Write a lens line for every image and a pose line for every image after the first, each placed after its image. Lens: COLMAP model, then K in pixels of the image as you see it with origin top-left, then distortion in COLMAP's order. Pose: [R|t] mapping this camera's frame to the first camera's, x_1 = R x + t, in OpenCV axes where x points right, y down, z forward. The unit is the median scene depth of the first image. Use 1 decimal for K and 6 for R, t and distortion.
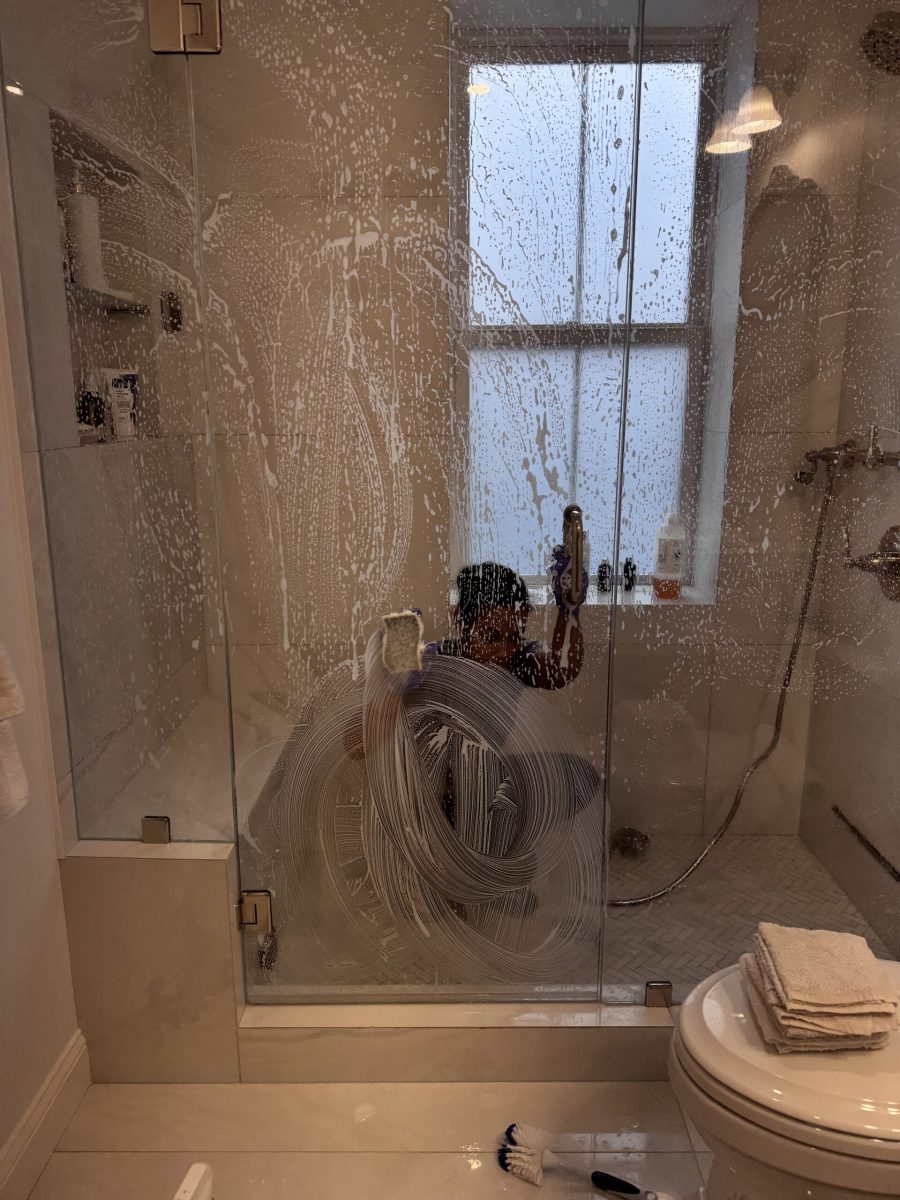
lens RADIAL K [[841.3, 0, 456.9], [0, 841.3, 597.4], [0, 0, 1]] dist [0.023353, -0.035078]
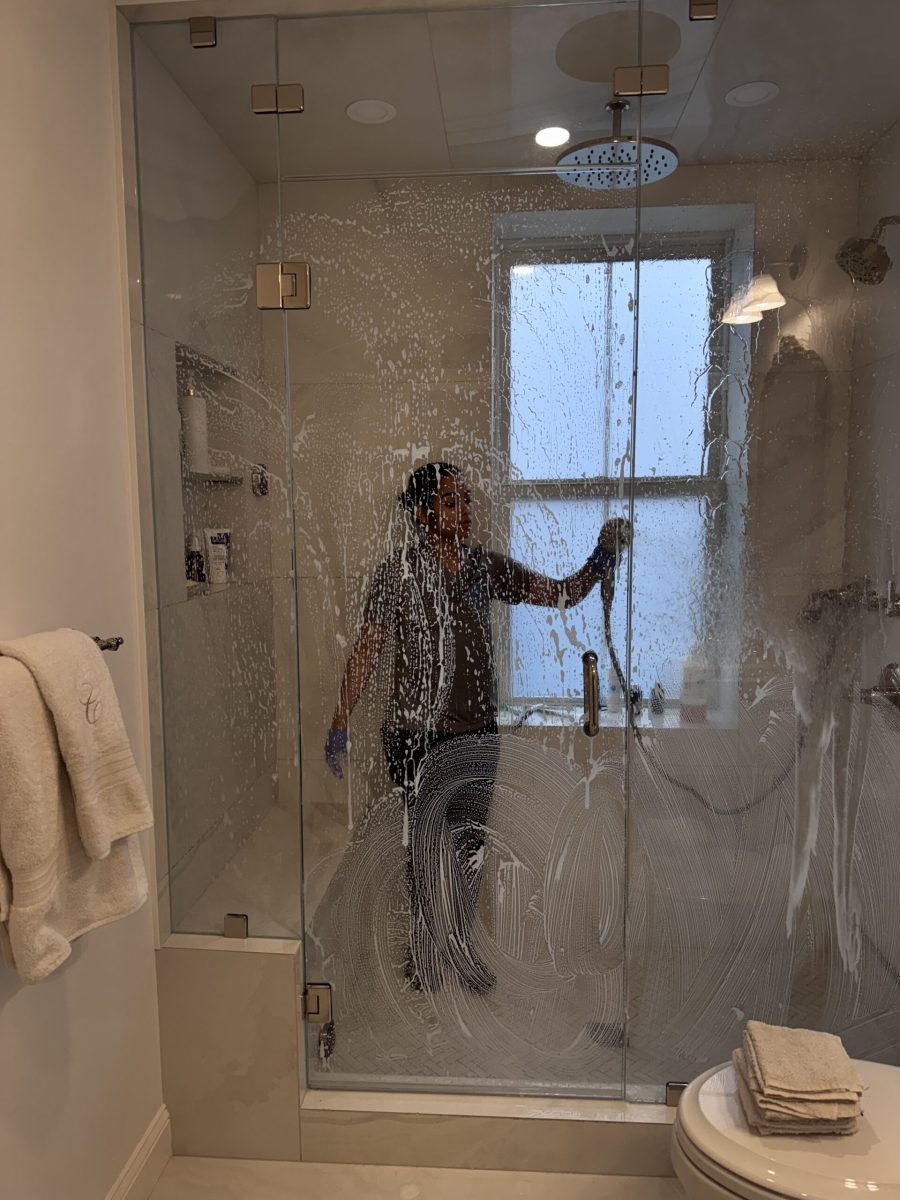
lens RADIAL K [[841.3, 0, 450.5], [0, 841.3, 613.2], [0, 0, 1]] dist [0.023353, -0.035078]
pose [[0.997369, 0.000415, -0.072495, 0.027955], [-0.007801, 0.994792, -0.101631, -0.045649], [0.072075, 0.101929, 0.992177, -0.208980]]
